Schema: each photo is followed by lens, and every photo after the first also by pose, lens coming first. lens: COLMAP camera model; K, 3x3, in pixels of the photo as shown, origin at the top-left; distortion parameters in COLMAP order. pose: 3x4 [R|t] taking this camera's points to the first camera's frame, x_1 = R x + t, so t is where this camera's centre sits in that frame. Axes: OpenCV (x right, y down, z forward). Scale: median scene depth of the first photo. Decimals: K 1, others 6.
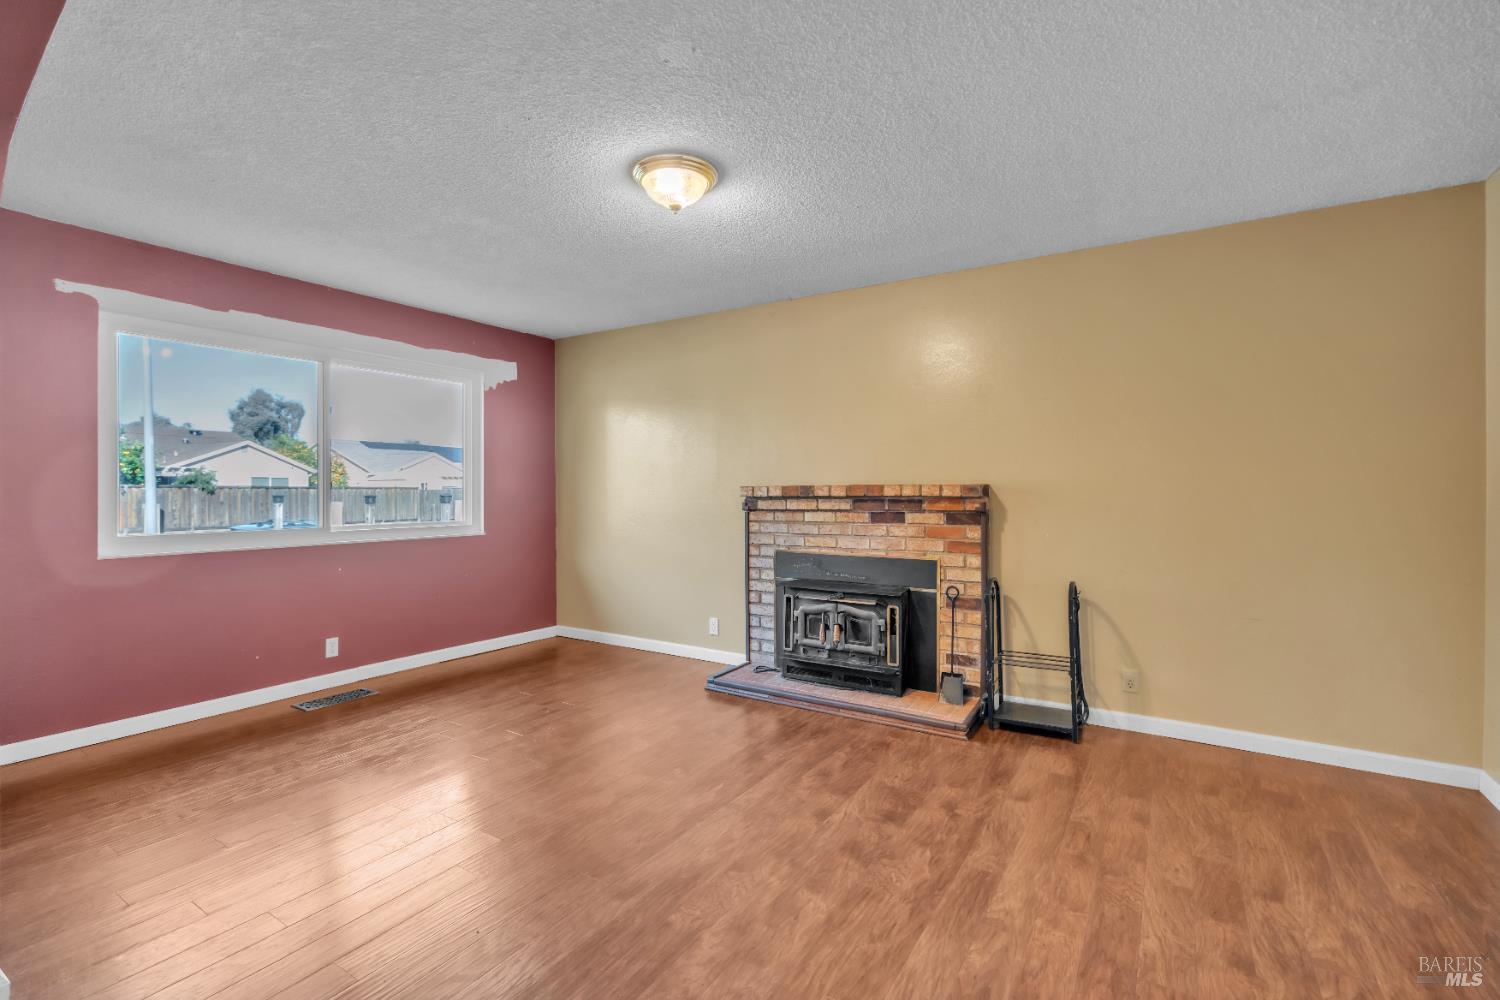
lens RADIAL K [[673.4, 0, 750.0], [0, 673.4, 500.0], [0, 0, 1]] dist [-0.002683, -0.000566]
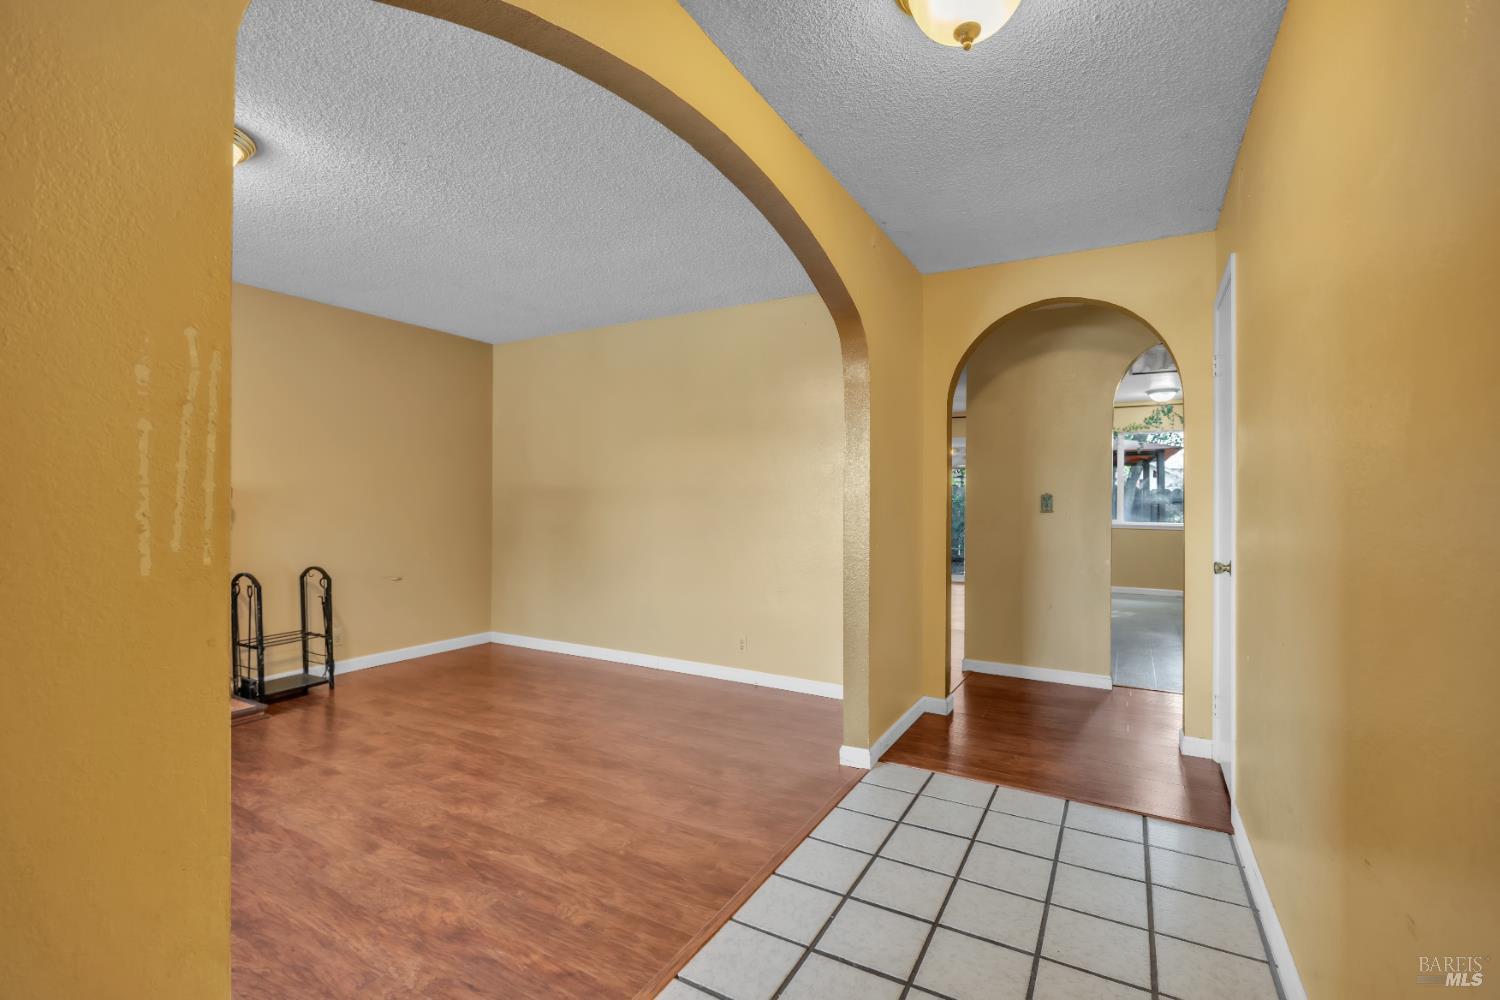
lens RADIAL K [[673.4, 0, 749.7], [0, 673.4, 494.7], [0, 0, 1]] dist [-0.010279, -0.000163]
pose [[-0.039673, 0.001102, 0.999212, -1.133839], [0.011225, 0.999937, -0.000657, -0.004112], [-0.999150, 0.011190, -0.039683, 0.333751]]
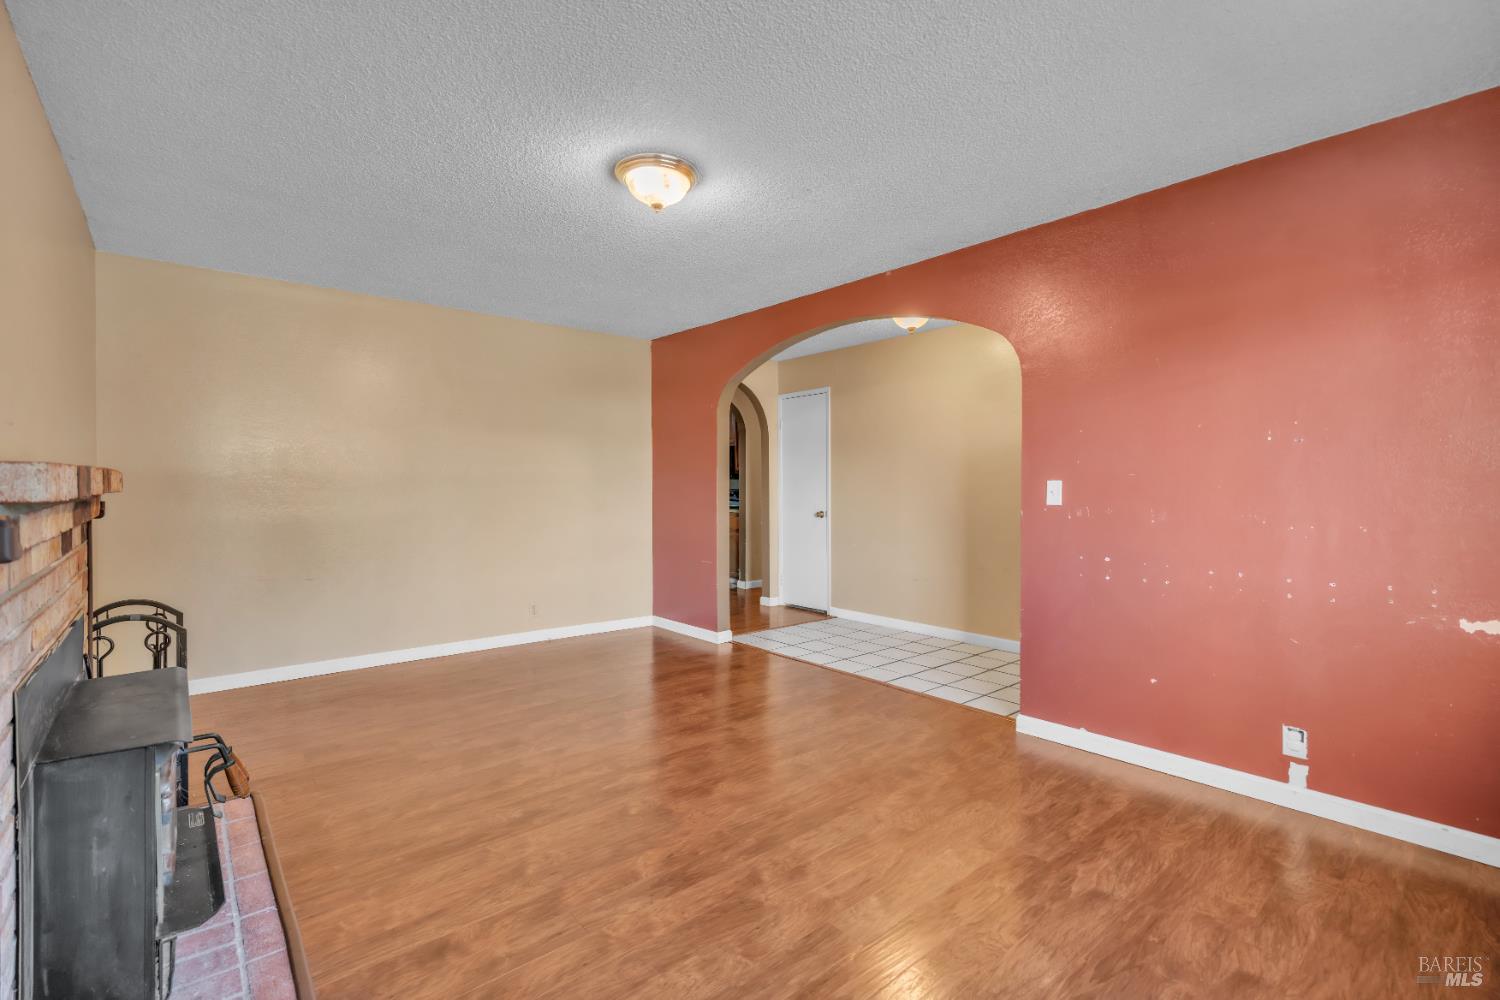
lens RADIAL K [[673.4, 0, 749.7], [0, 673.4, 494.7], [0, 0, 1]] dist [-0.010279, -0.000163]
pose [[-0.953578, -0.003802, 0.301123, -0.610710], [0.003506, 0.999712, 0.023725, -0.021155], [-0.301126, 0.023679, -0.953290, 2.138398]]
